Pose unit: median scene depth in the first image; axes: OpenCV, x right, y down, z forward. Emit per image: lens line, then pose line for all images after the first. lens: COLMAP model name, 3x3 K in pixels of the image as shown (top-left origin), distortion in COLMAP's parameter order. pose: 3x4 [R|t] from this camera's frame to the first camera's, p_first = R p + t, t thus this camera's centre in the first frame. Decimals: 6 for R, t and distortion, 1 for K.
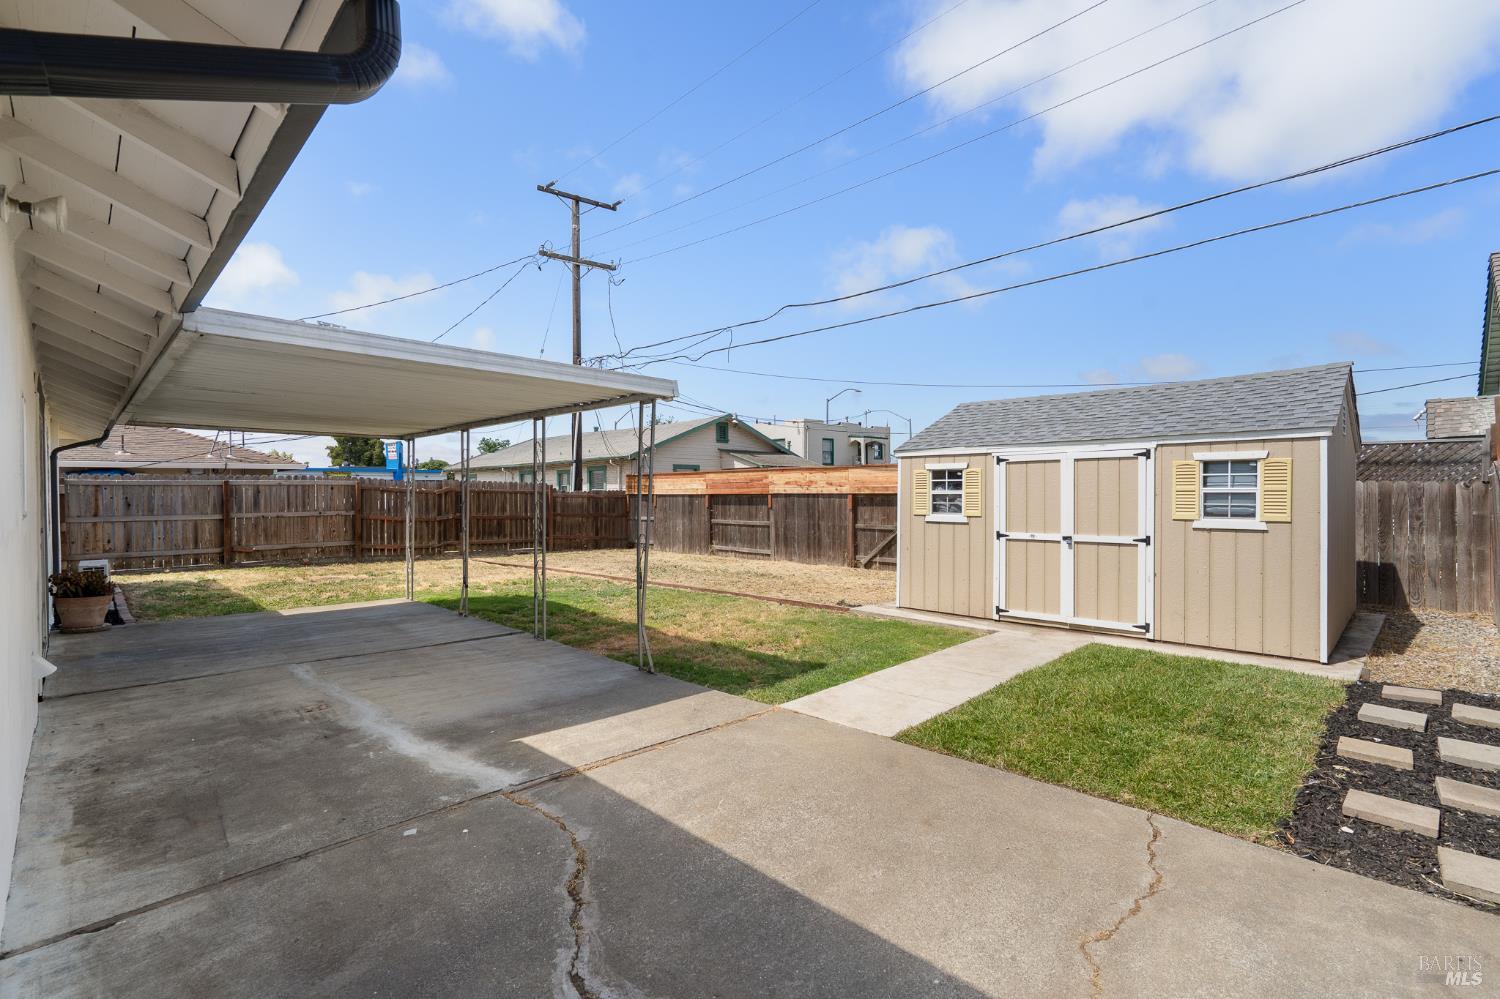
lens RADIAL K [[688.2, 0, 762.7], [0, 688.2, 498.0], [0, 0, 1]] dist [-0.036053, 0.014007]
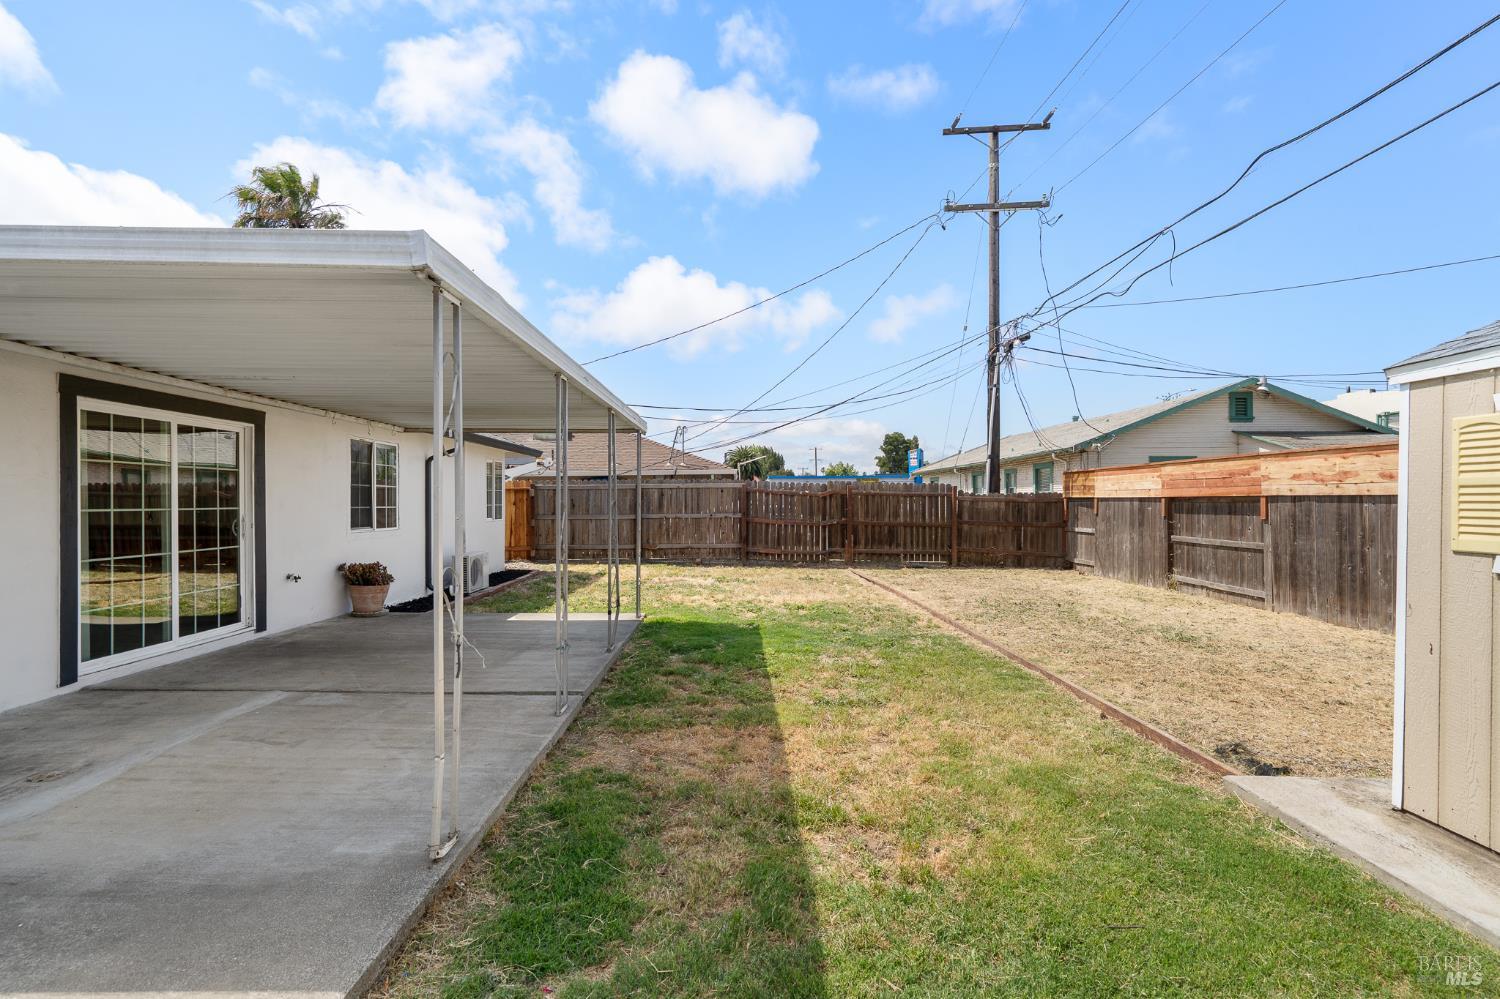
lens RADIAL K [[688.2, 0, 731.4], [0, 688.2, 503.3], [0, 0, 1]] dist [-0.036053, 0.014007]
pose [[0.698598, 0.005586, -0.715493, 0.100517], [-0.004790, 0.999984, 0.003131, 0.000454], [0.715499, 0.001240, 0.698613, 0.255316]]
